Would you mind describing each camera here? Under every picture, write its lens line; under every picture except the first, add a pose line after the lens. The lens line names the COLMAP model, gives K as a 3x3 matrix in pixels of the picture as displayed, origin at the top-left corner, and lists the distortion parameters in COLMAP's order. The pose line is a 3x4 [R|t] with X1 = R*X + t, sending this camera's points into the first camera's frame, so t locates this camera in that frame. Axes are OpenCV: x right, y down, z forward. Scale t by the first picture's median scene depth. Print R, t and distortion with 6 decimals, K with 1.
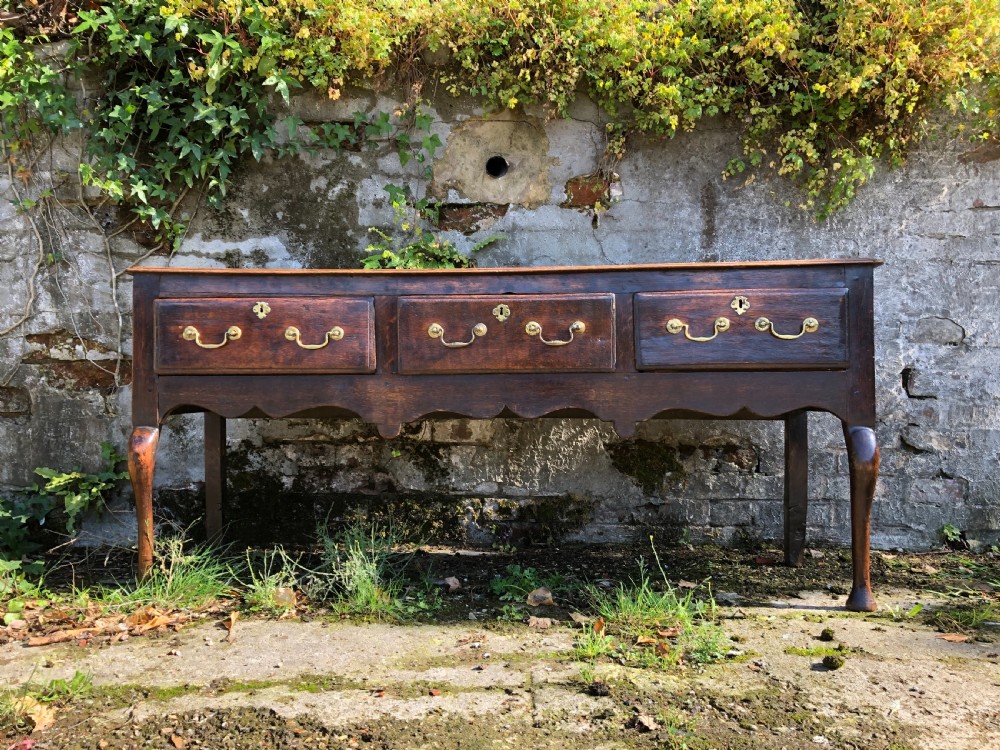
lens RADIAL K [[825.8, 0, 505.4], [0, 825.8, 370.1], [0, 0, 1]] dist [0.015068, -0.021194]
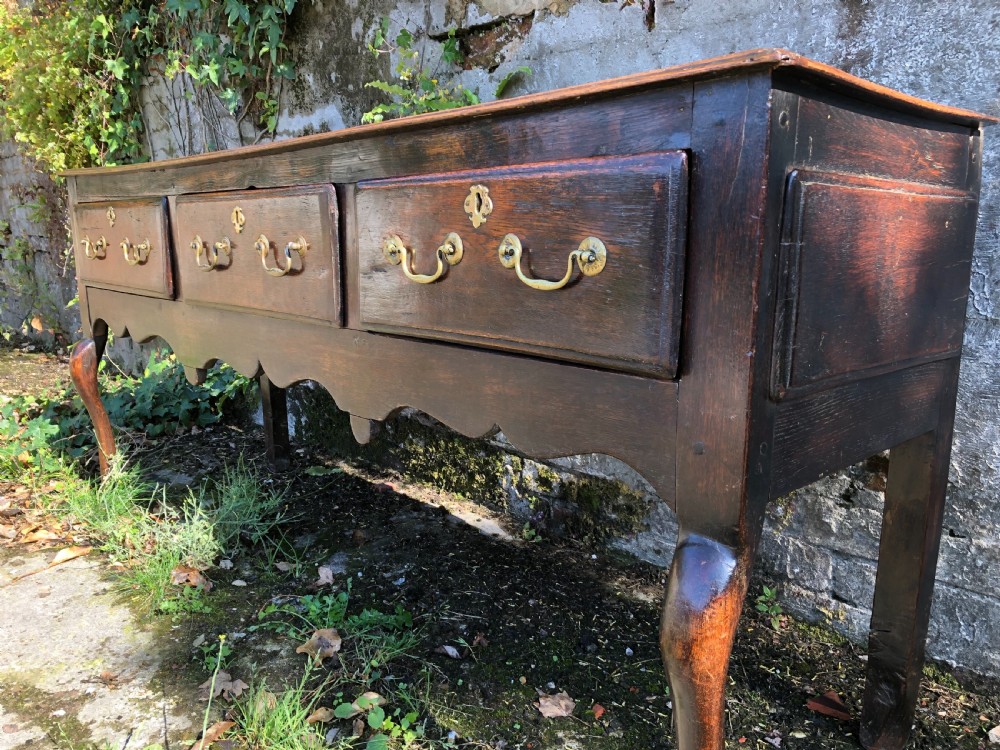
lens RADIAL K [[825.8, 0, 499.1], [0, 825.8, 369.3], [0, 0, 1]] dist [0.015068, -0.021194]
pose [[0.697168, 0.125894, -0.705768, 0.457404], [0.017706, 0.981136, 0.192504, -0.057923], [0.716689, -0.146704, 0.681788, 0.518692]]
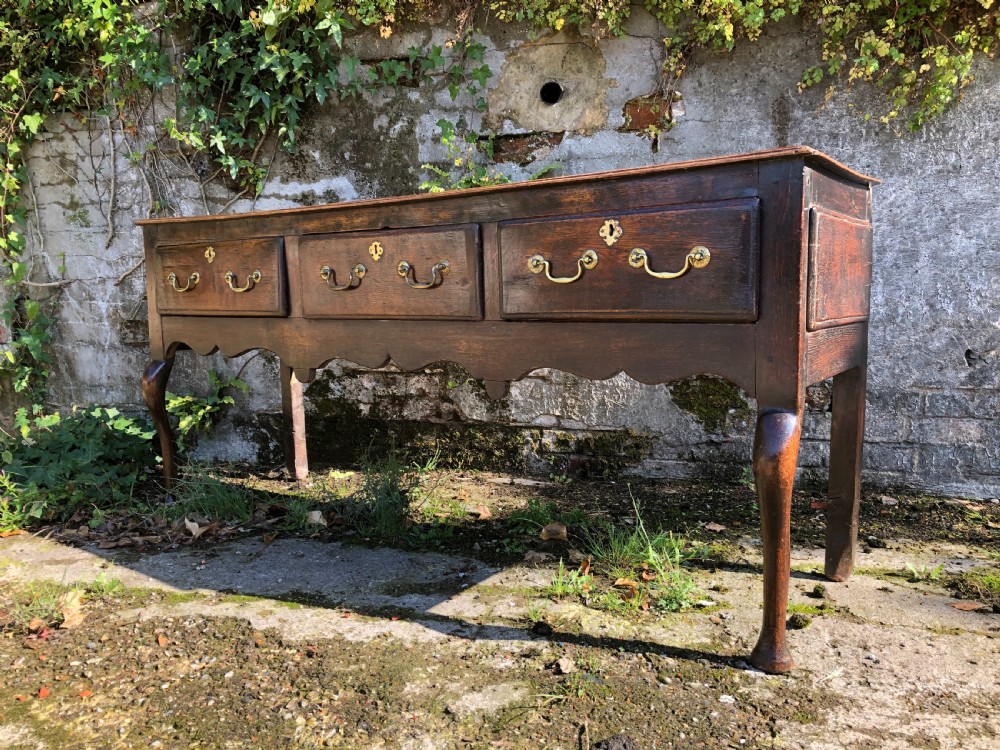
lens RADIAL K [[825.8, 0, 498.8], [0, 825.8, 376.3], [0, 0, 1]] dist [0.015068, -0.021194]
pose [[0.970192, 0.014947, -0.241875, 0.168573], [0.011951, 0.993931, 0.109356, -0.022671], [0.242041, -0.108987, 0.964125, 0.013368]]
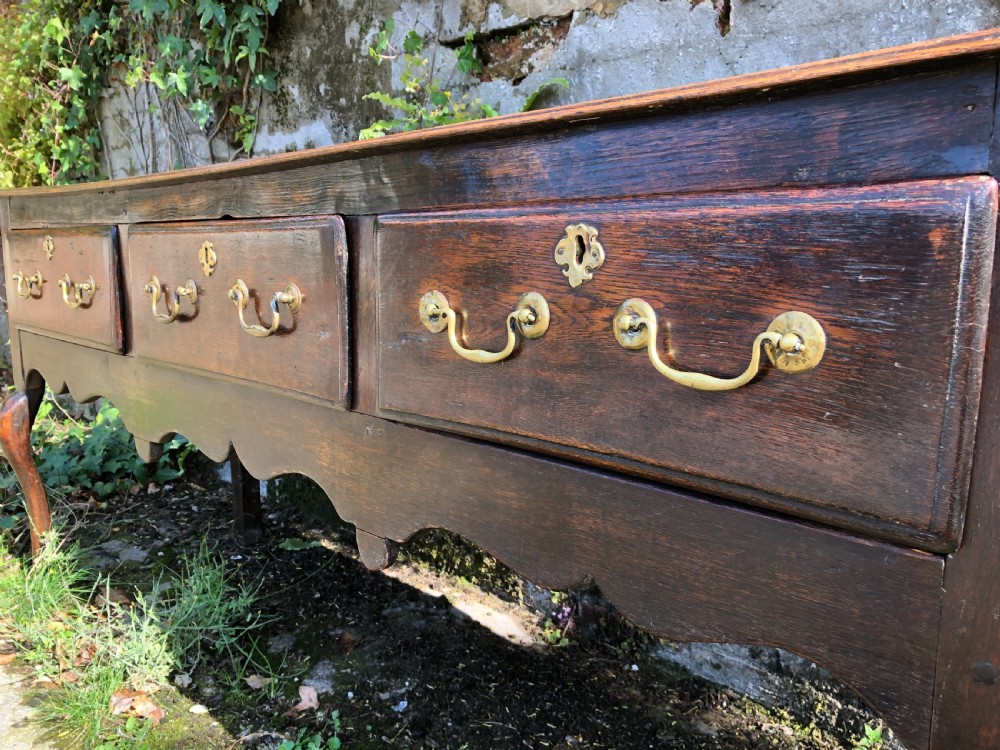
lens RADIAL K [[825.8, 0, 500.7], [0, 825.8, 373.3], [0, 0, 1]] dist [0.015068, -0.021194]
pose [[0.723497, 0.113565, -0.680922, 0.348879], [-0.001003, 0.986548, 0.163471, -0.063211], [0.690327, -0.117588, 0.713878, 0.573370]]
